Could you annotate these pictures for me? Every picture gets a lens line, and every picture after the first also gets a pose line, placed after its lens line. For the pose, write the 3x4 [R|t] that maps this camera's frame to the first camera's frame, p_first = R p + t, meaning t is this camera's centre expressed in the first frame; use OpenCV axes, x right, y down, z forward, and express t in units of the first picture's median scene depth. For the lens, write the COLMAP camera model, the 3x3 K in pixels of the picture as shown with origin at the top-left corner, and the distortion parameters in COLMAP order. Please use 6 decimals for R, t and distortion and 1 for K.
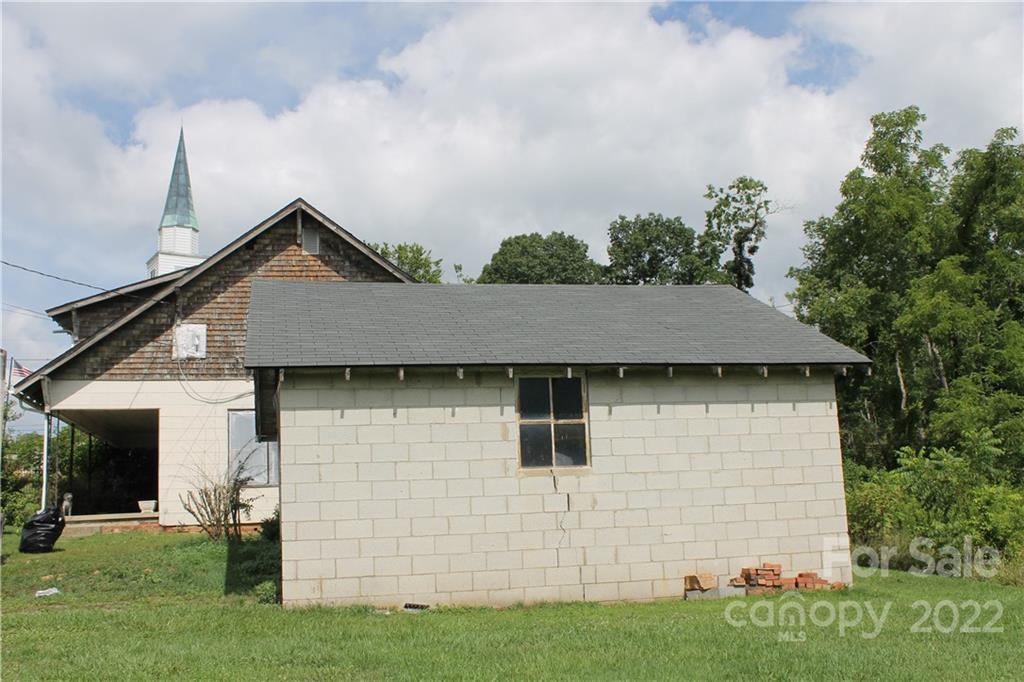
lens RADIAL K [[1100.0, 0, 512.0], [0, 1100.0, 341.0], [0, 0, 1]] dist [-0.107923, 0.061327]
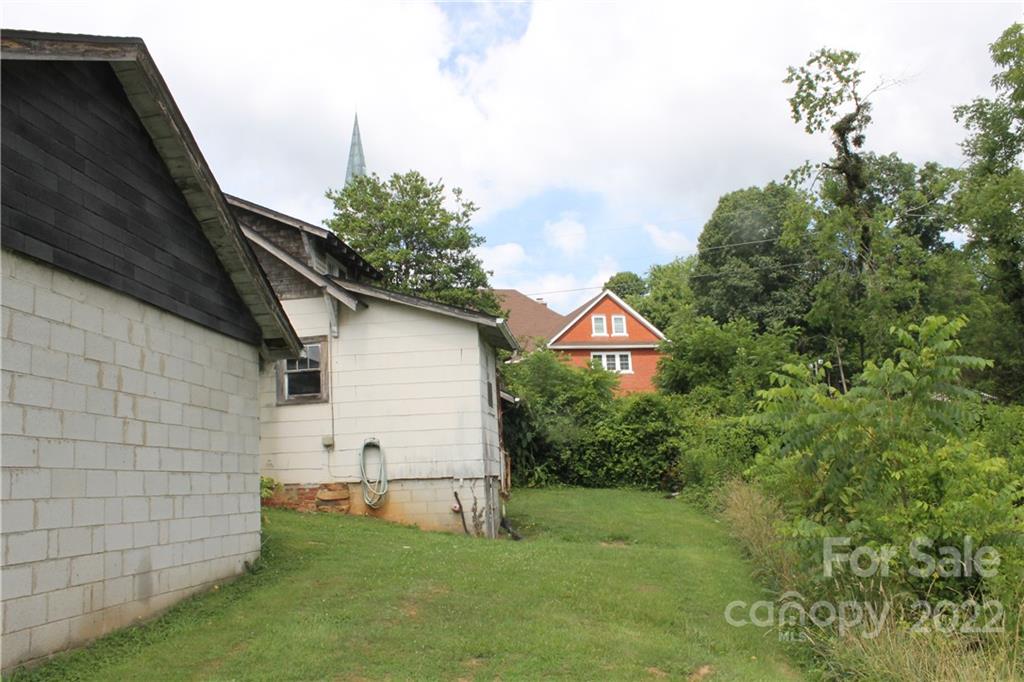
lens RADIAL K [[859.6, 0, 512.0], [0, 859.6, 341.0], [0, 0, 1]] dist [-0.179233, 0.160292]
pose [[0.911938, -0.043595, -0.408007, 0.391267], [0.052820, 0.998539, 0.011366, 0.072107], [0.406915, -0.031916, 0.912908, 0.570652]]
